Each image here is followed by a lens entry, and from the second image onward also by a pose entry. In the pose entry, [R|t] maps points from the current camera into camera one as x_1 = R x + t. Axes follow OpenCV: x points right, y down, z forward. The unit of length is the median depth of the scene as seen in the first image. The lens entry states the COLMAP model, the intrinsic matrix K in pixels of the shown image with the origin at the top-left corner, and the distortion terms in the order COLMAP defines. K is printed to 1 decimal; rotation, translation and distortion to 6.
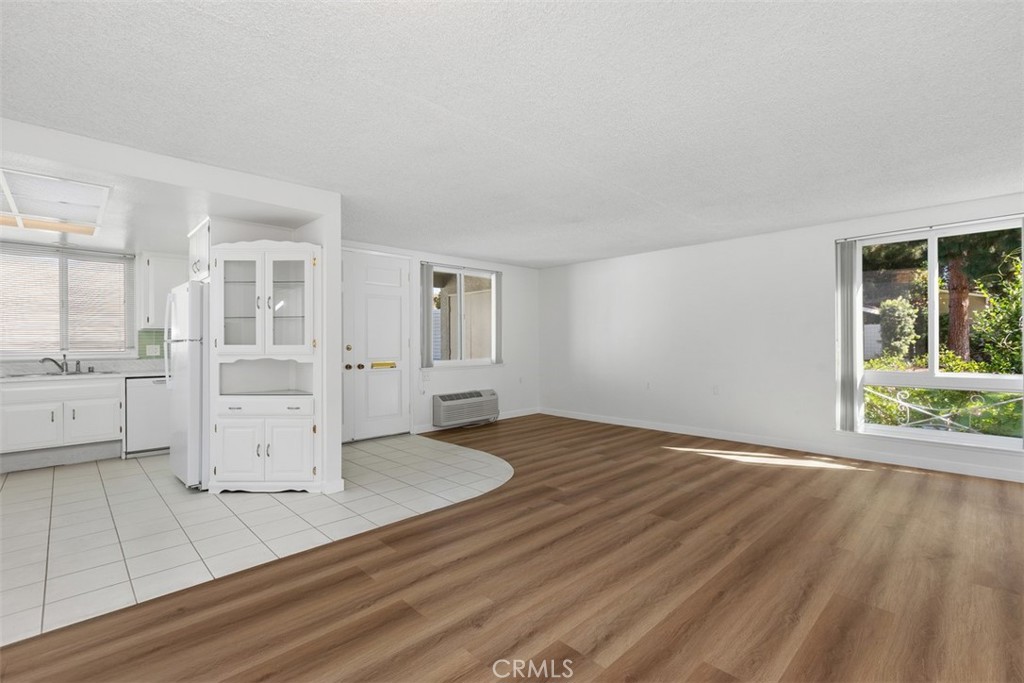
lens RADIAL K [[457.6, 0, 512.7], [0, 457.6, 342.2], [0, 0, 1]] dist [-0.000757, -0.000918]
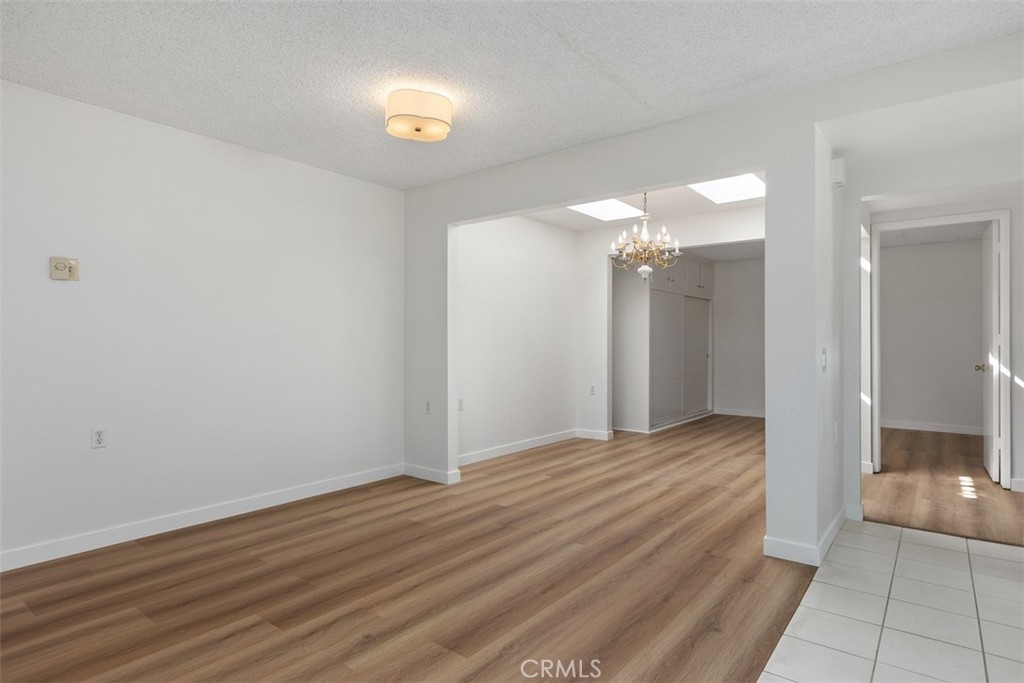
lens RADIAL K [[552.7, 0, 511.7], [0, 552.7, 338.1], [0, 0, 1]] dist [0.006288, 0.000493]
pose [[-0.991217, 0.004247, -0.132176, -0.100213], [0.005340, 0.999954, -0.007911, 0.017640], [0.132137, -0.008547, -0.991195, 0.990274]]
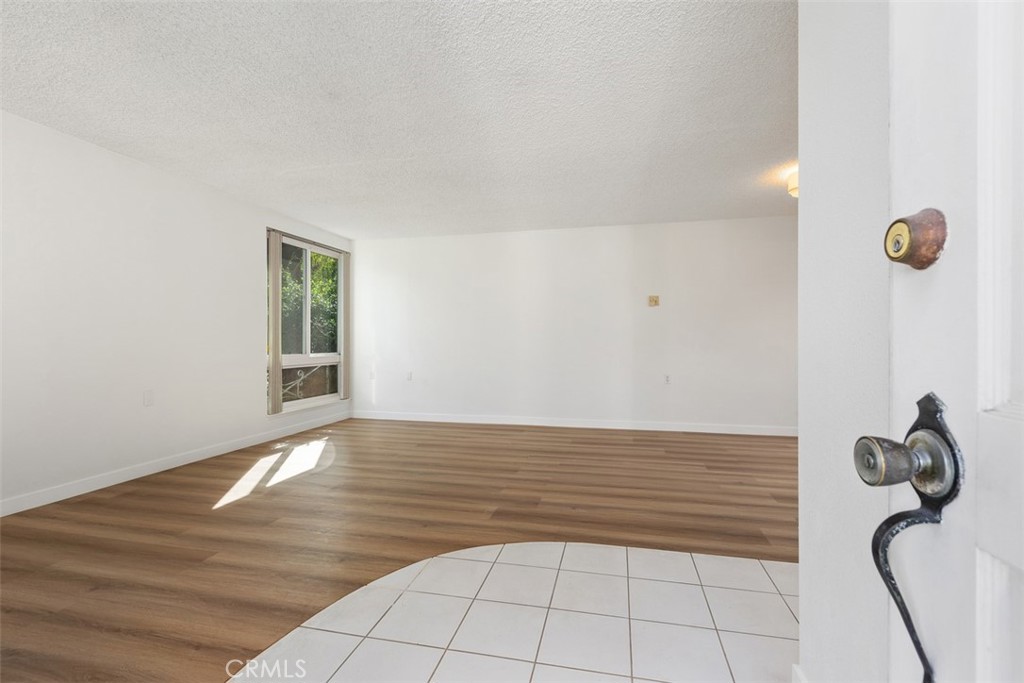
lens RADIAL K [[454.8, 0, 517.8], [0, 454.8, 340.9], [0, 0, 1]] dist [-0.001894, -0.000587]
pose [[-0.542780, 0.007049, 0.839845, -0.498797], [0.003771, 0.999975, -0.005956, 0.040197], [-0.839866, -0.000066, -0.542793, 1.235068]]
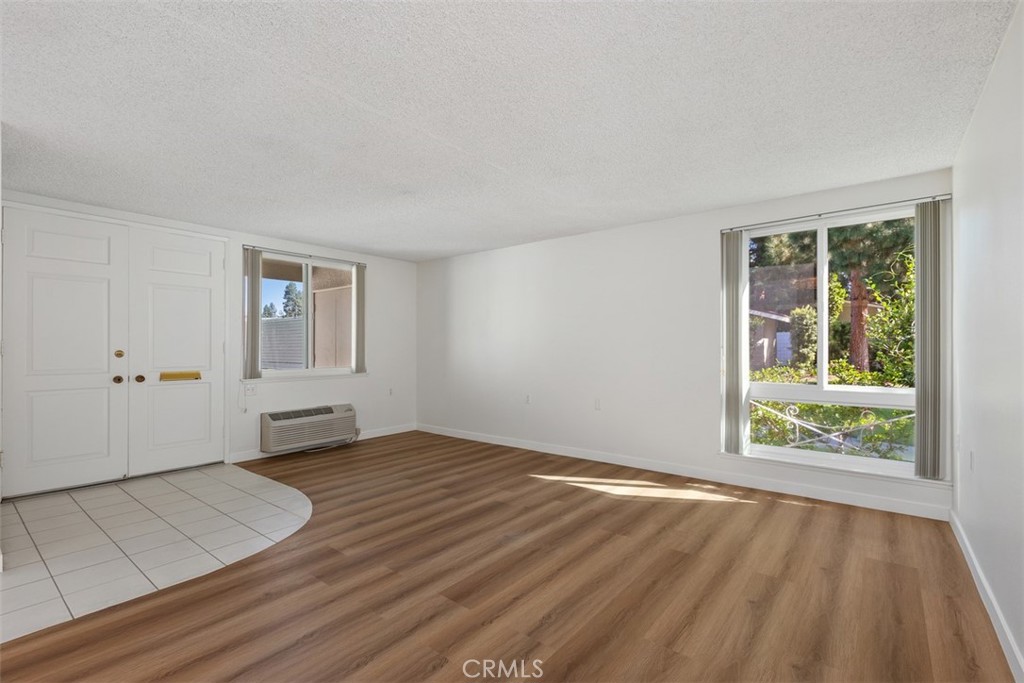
lens RADIAL K [[458.1, 0, 515.1], [0, 458.1, 347.2], [0, 0, 1]] dist [0.000813, -0.000695]
pose [[0.992052, 0.005041, 0.125725, 0.247808], [-0.004922, 0.999987, -0.001253, -0.001280], [-0.125730, 0.000625, 0.992064, 0.226325]]
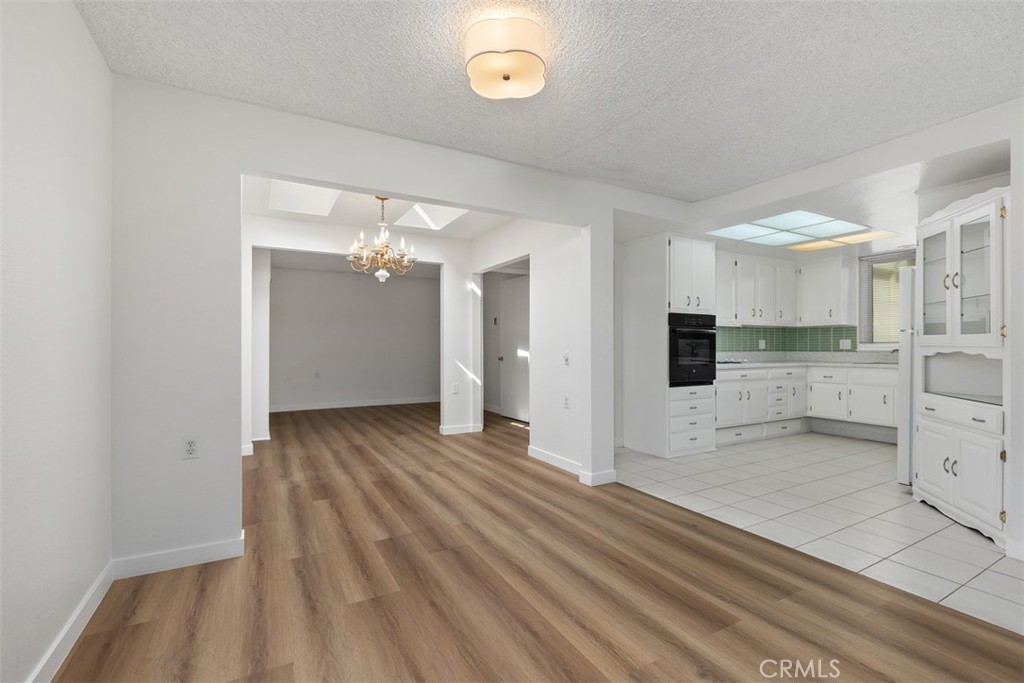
lens RADIAL K [[454.8, 0, 517.8], [0, 454.8, 340.9], [0, 0, 1]] dist [-0.001894, -0.000587]
pose [[-0.252076, -0.002299, -0.967705, 0.363159], [0.002754, 0.999991, -0.003093, 0.015631], [0.967703, -0.003445, -0.252068, 0.412614]]
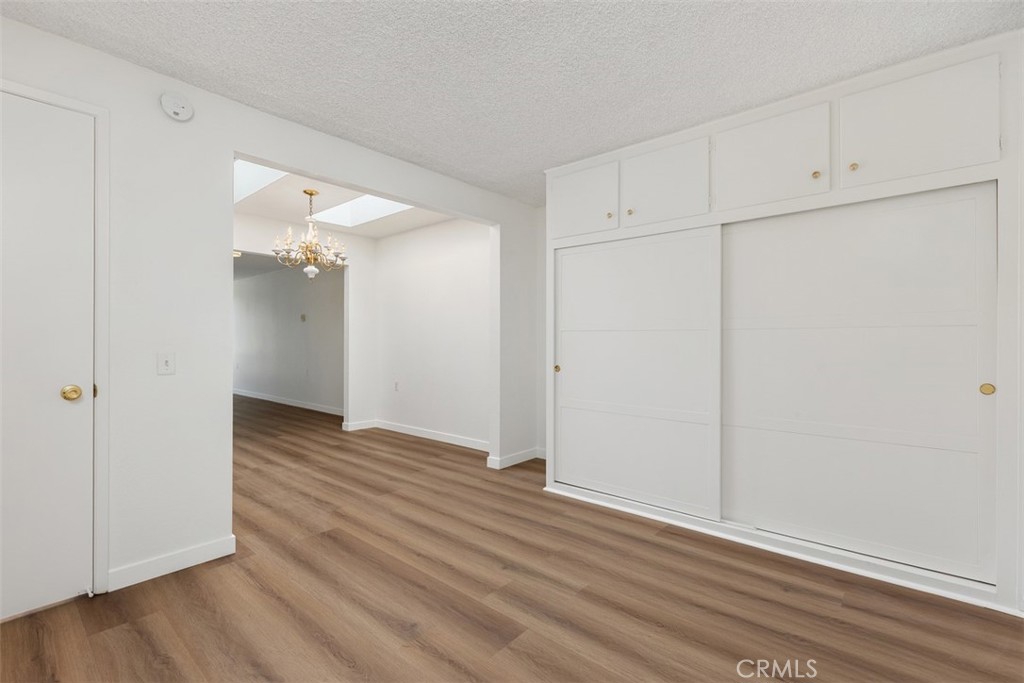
lens RADIAL K [[454.8, 0, 517.8], [0, 454.8, 340.9], [0, 0, 1]] dist [-0.001894, -0.000587]
pose [[-0.088206, 0.005561, 0.996087, -1.569611], [-0.000660, 0.999984, -0.005641, 0.024868], [-0.996102, -0.001155, -0.088201, -0.496593]]
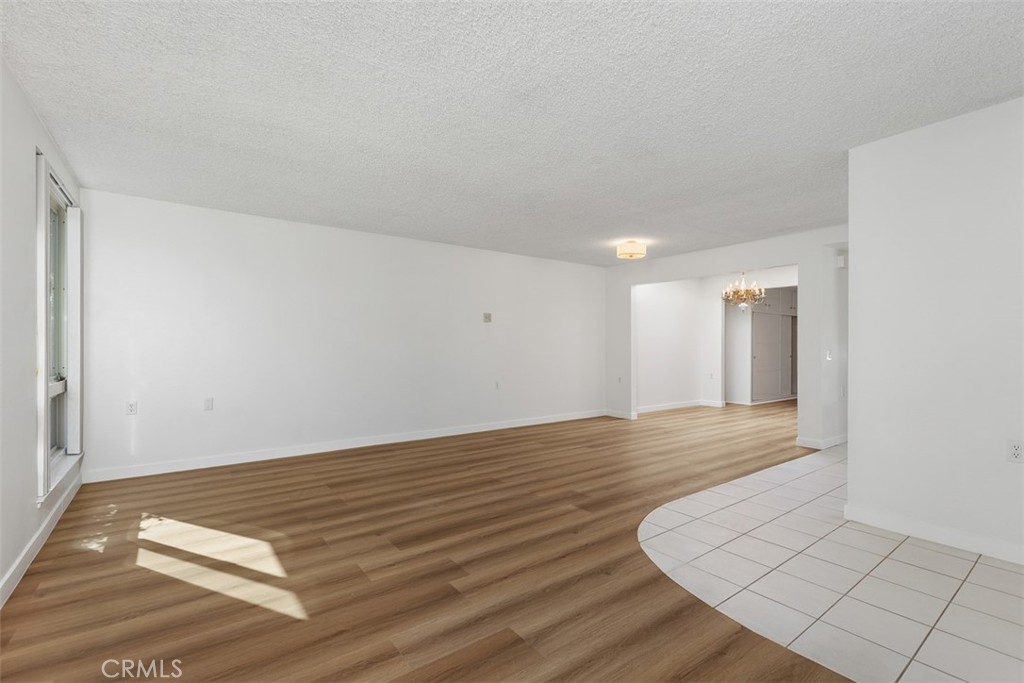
lens RADIAL K [[461.2, 0, 517.4], [0, 461.2, 345.4], [0, 0, 1]] dist [-0.001872, -0.000177]
pose [[-0.992306, 0.004628, 0.123721, 0.089657], [0.004193, 0.999984, -0.003773, 0.016869], [-0.123736, -0.003226, -0.992310, 1.683556]]
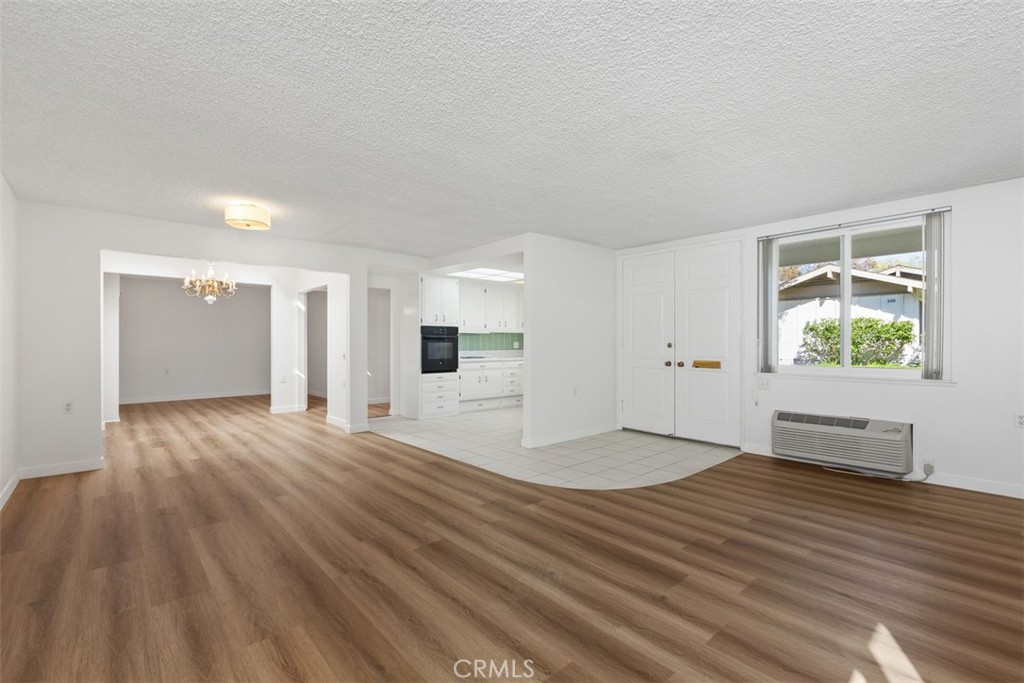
lens RADIAL K [[453.2, 0, 517.8], [0, 453.2, 341.0], [0, 0, 1]] dist [0.000709, -0.000205]
pose [[-0.031839, 0.004307, -0.999484, 0.885461], [0.001973, 0.999989, 0.004246, -0.003741], [0.999491, -0.001837, -0.031847, 0.899159]]
